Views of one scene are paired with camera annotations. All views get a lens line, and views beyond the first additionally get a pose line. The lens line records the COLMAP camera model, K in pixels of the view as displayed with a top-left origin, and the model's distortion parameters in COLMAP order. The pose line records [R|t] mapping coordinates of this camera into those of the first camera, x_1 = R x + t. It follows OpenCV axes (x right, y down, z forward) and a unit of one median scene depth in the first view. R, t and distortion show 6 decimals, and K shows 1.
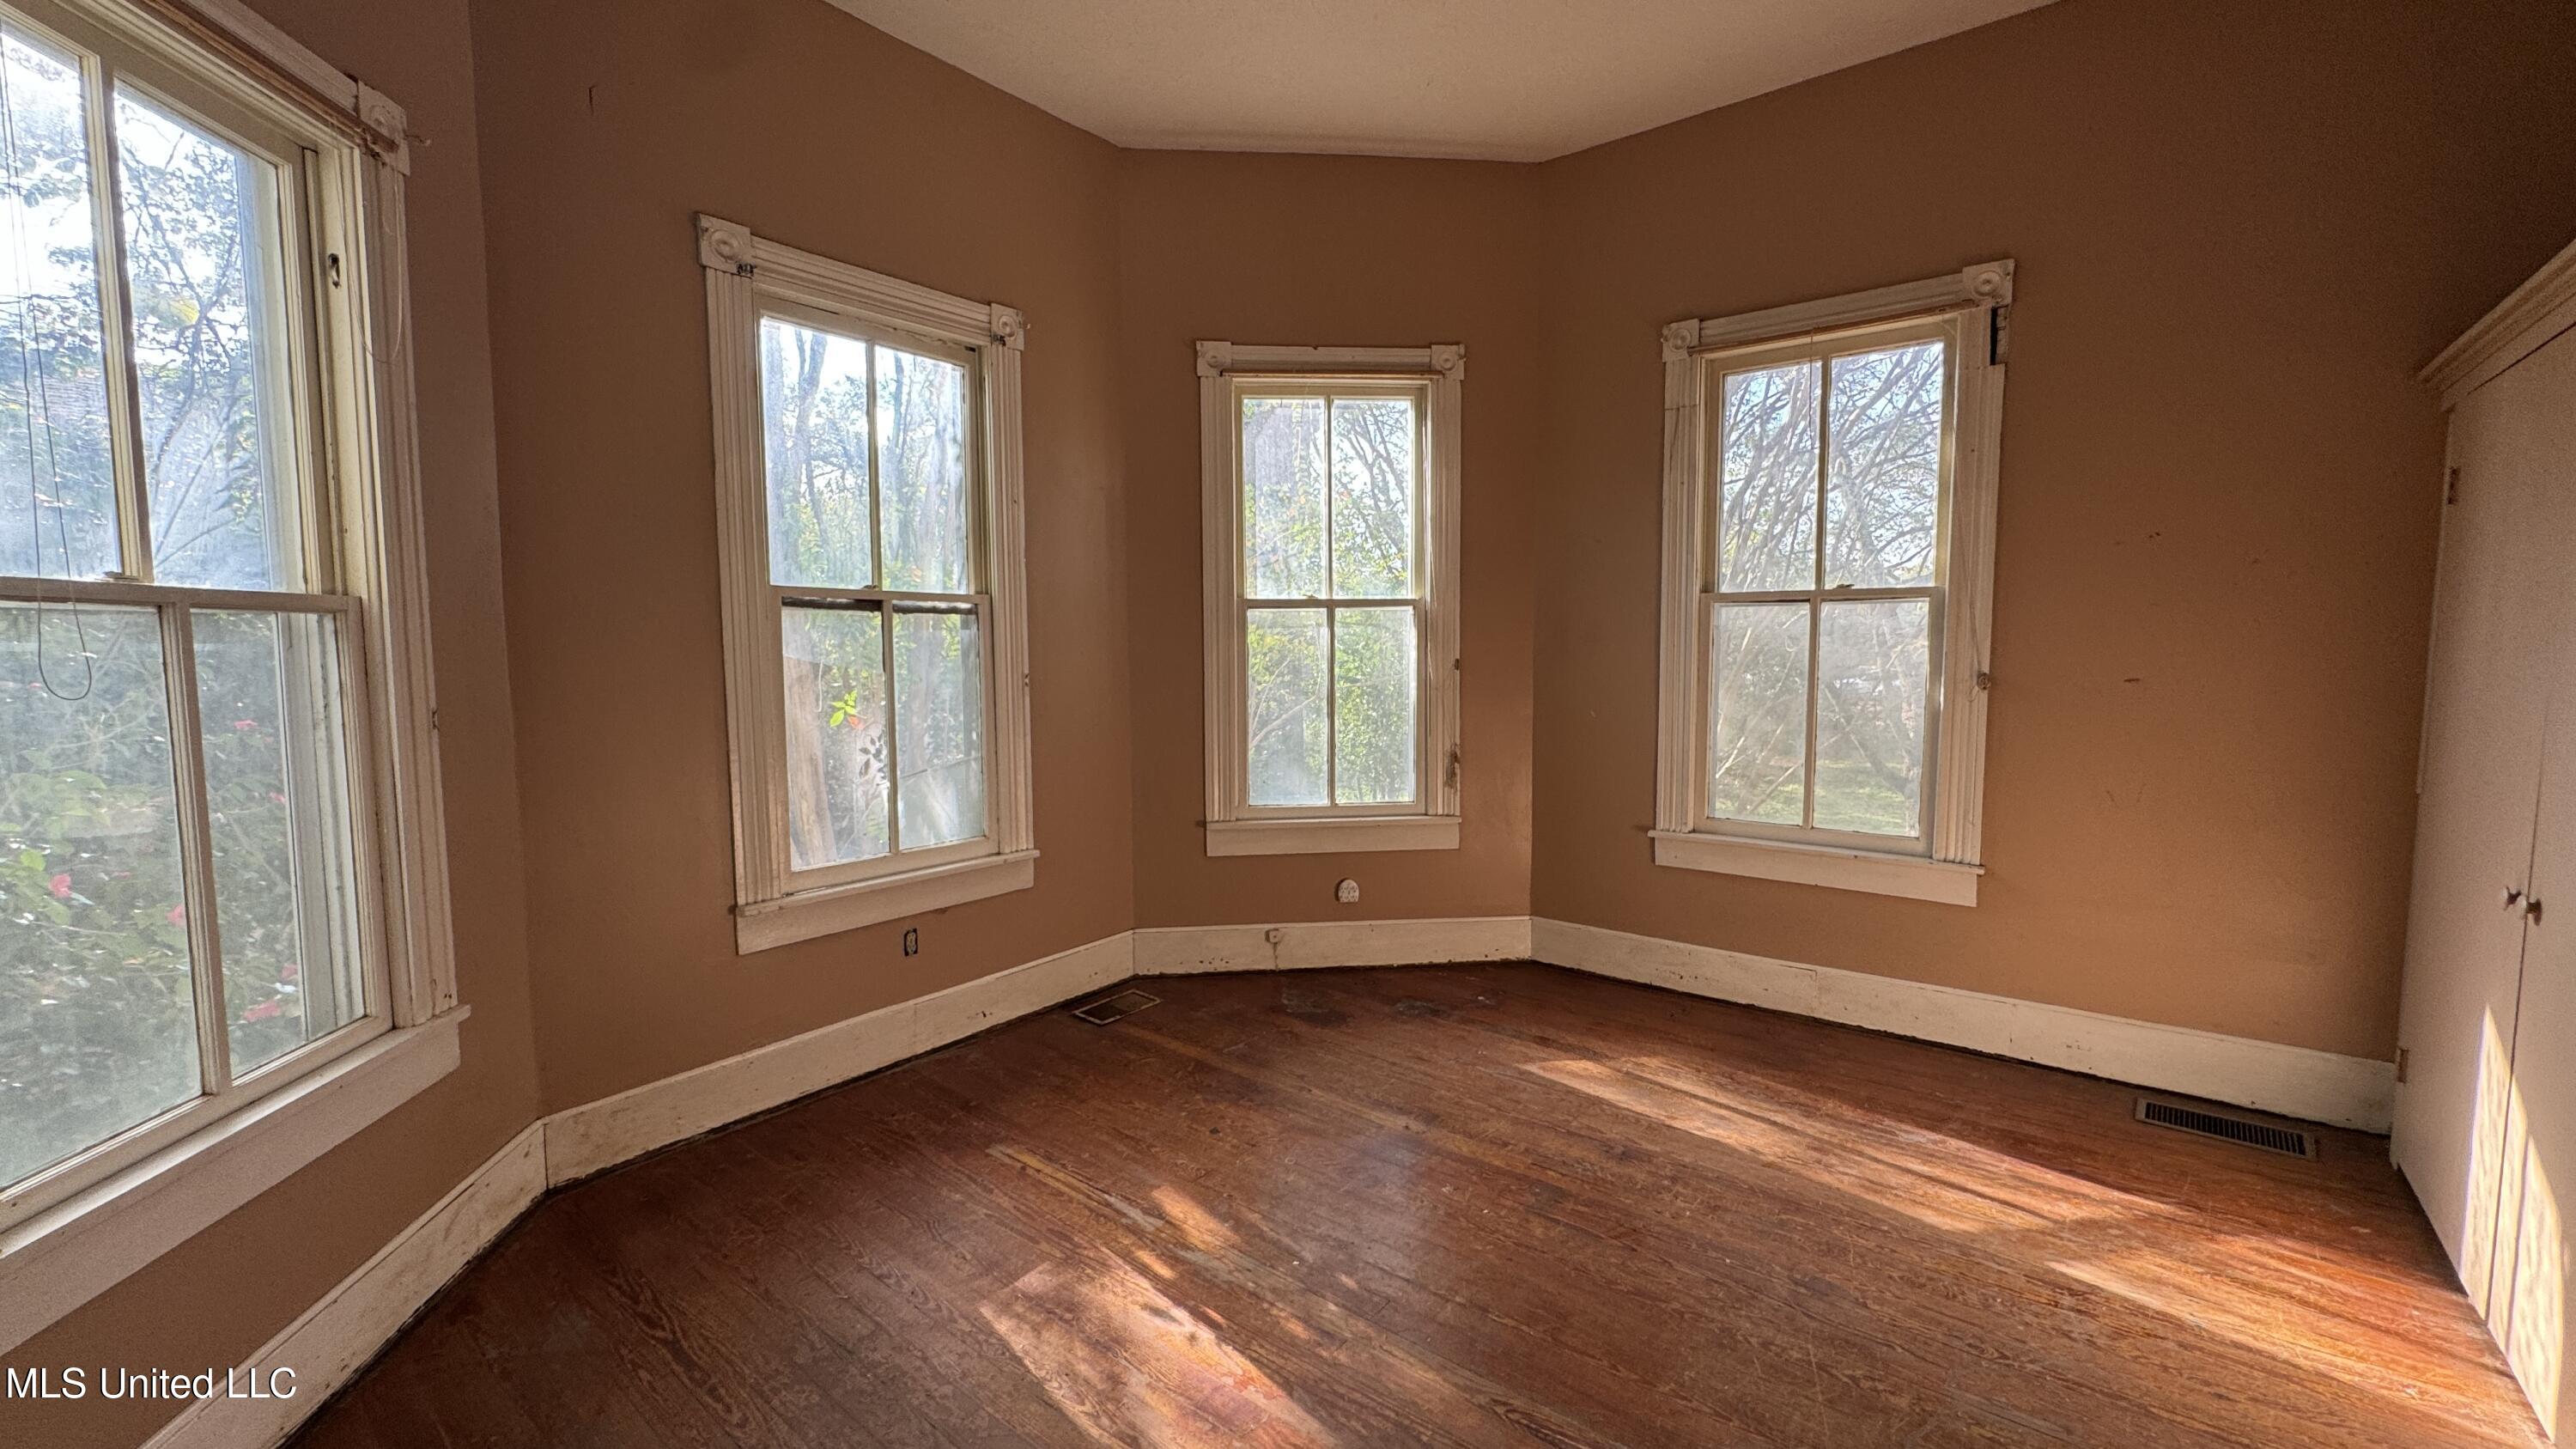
lens RADIAL K [[1027.8, 0, 1283.9], [0, 1027.8, 723.7], [0, 0, 1]] dist [-0.002640, 0.000292]
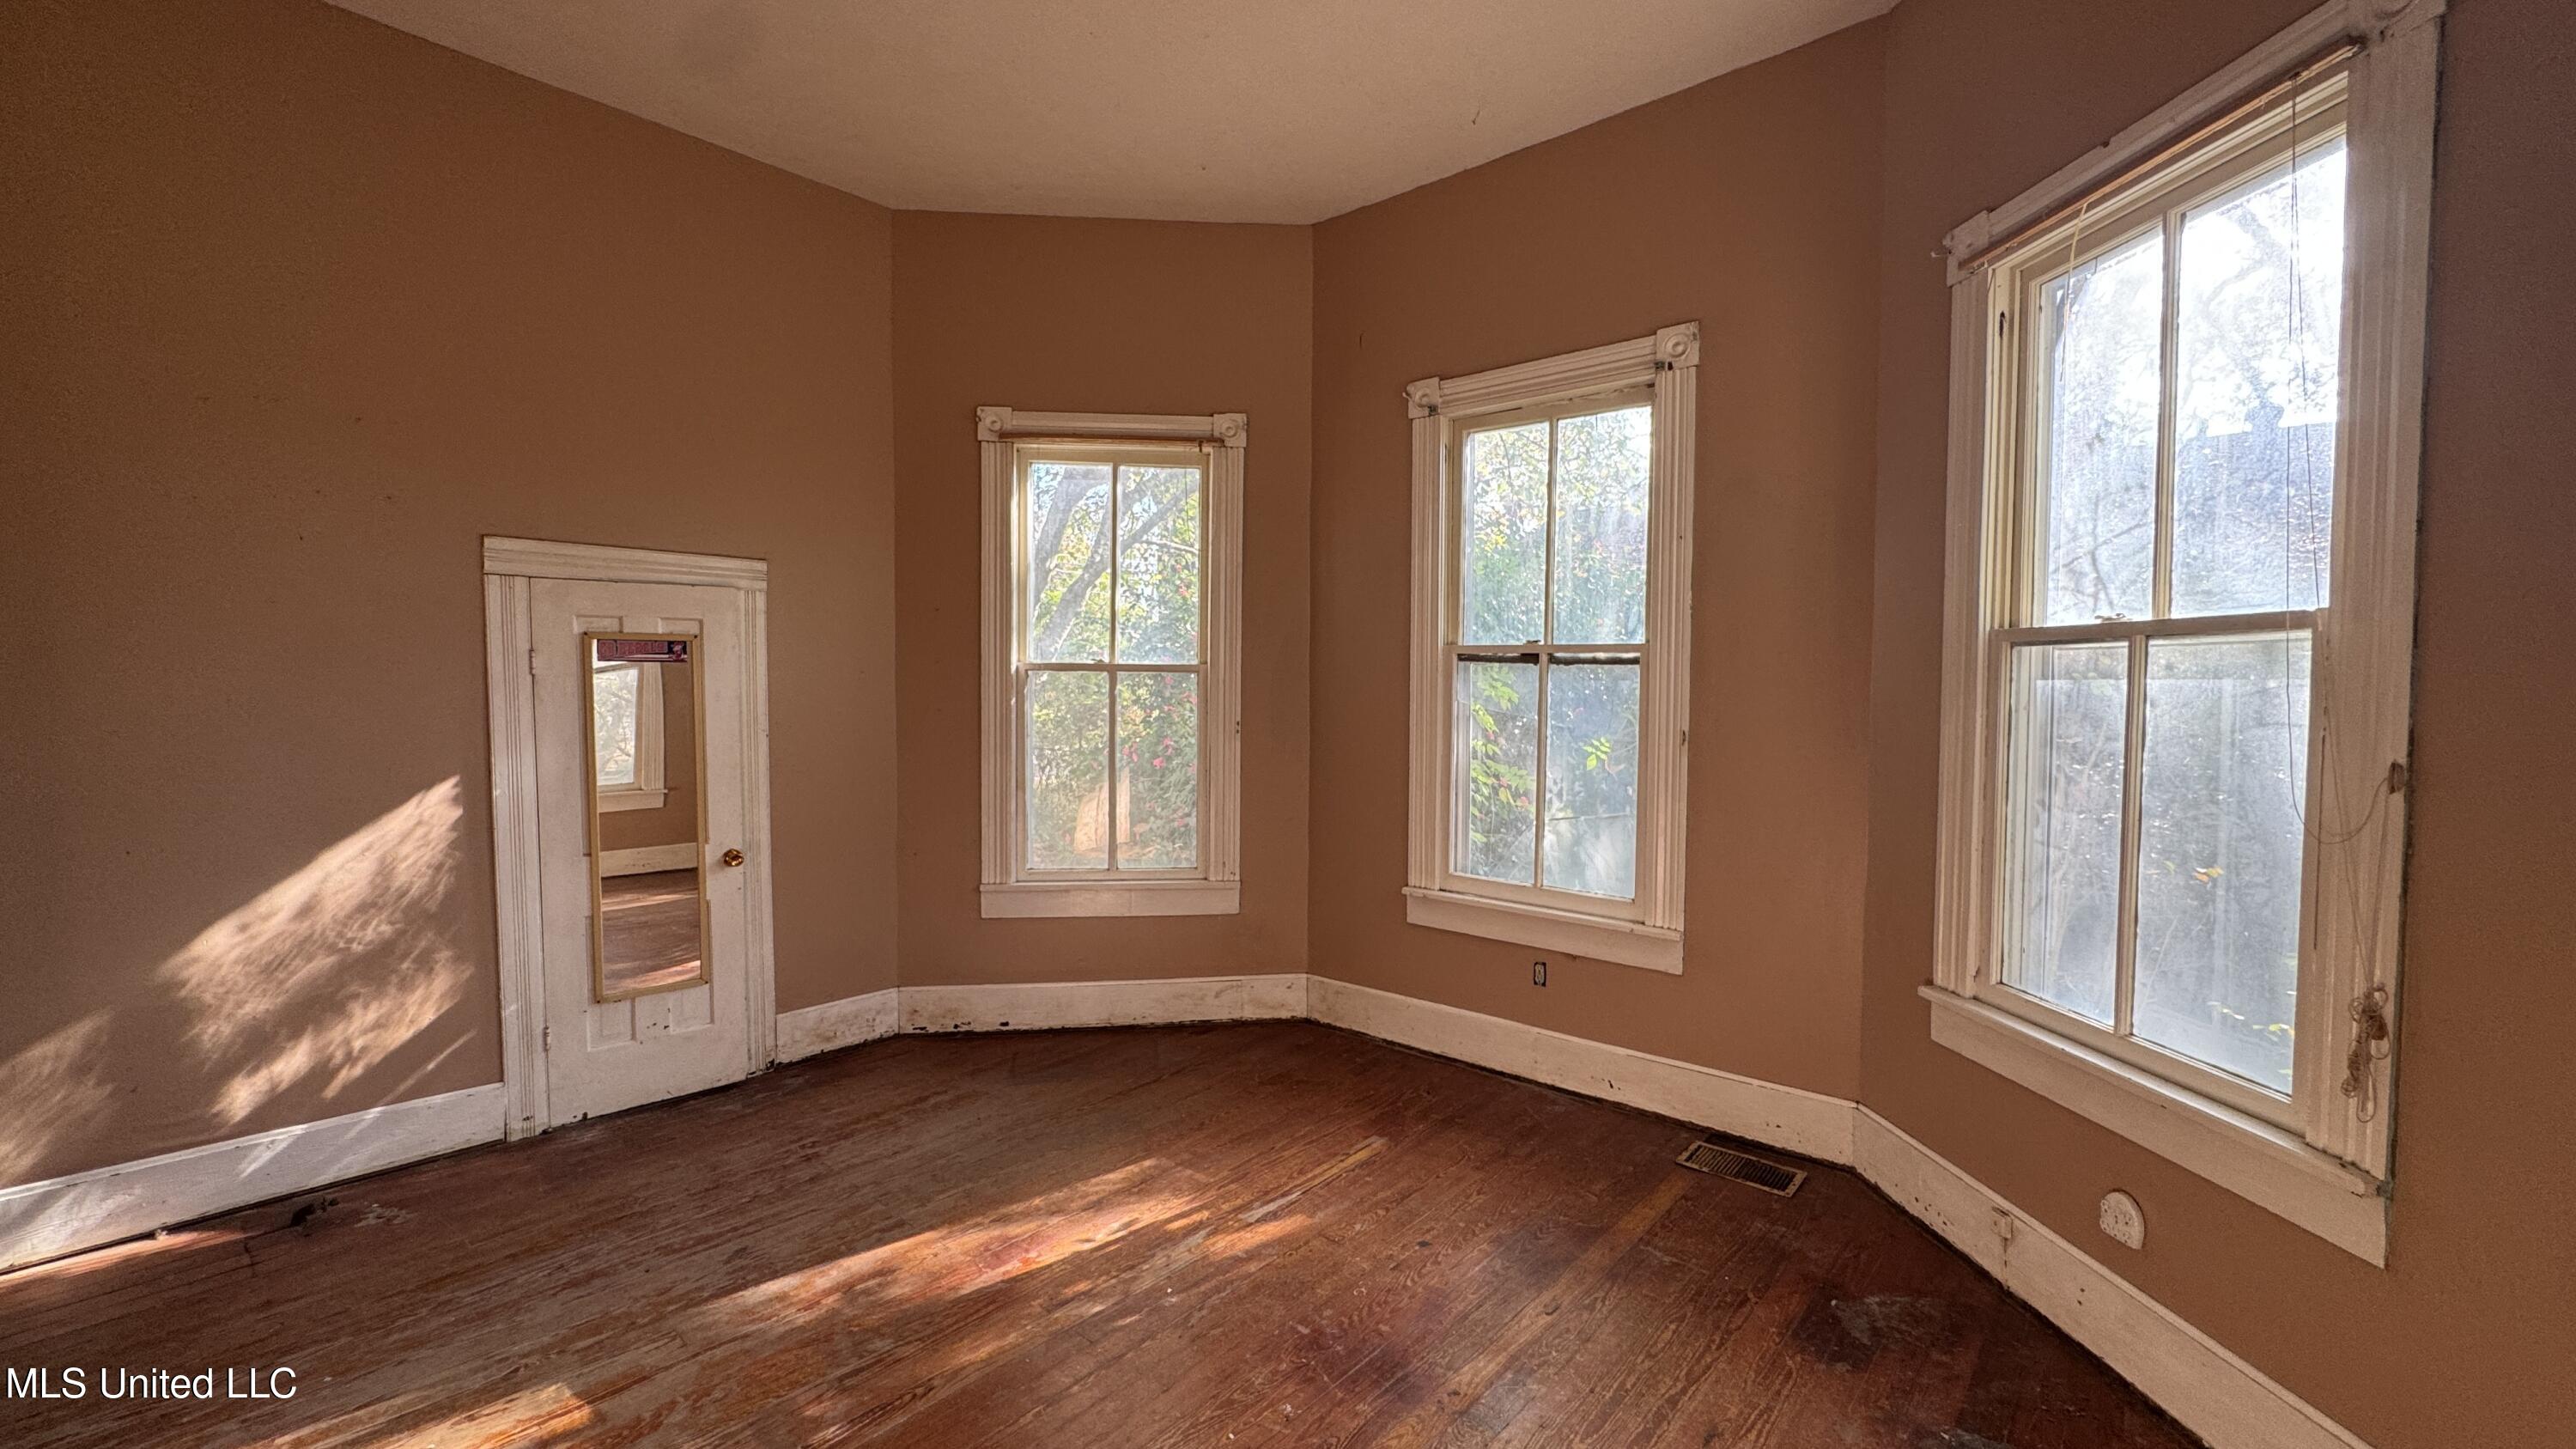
lens RADIAL K [[1027.8, 0, 1278.7], [0, 1027.8, 721.4], [0, 0, 1]] dist [-0.002640, 0.000292]
pose [[-0.052895, 0.047825, -0.997454, 0.677347], [-0.082458, 0.995232, 0.052092, -0.077560], [0.995190, 0.085004, -0.048699, 0.736278]]
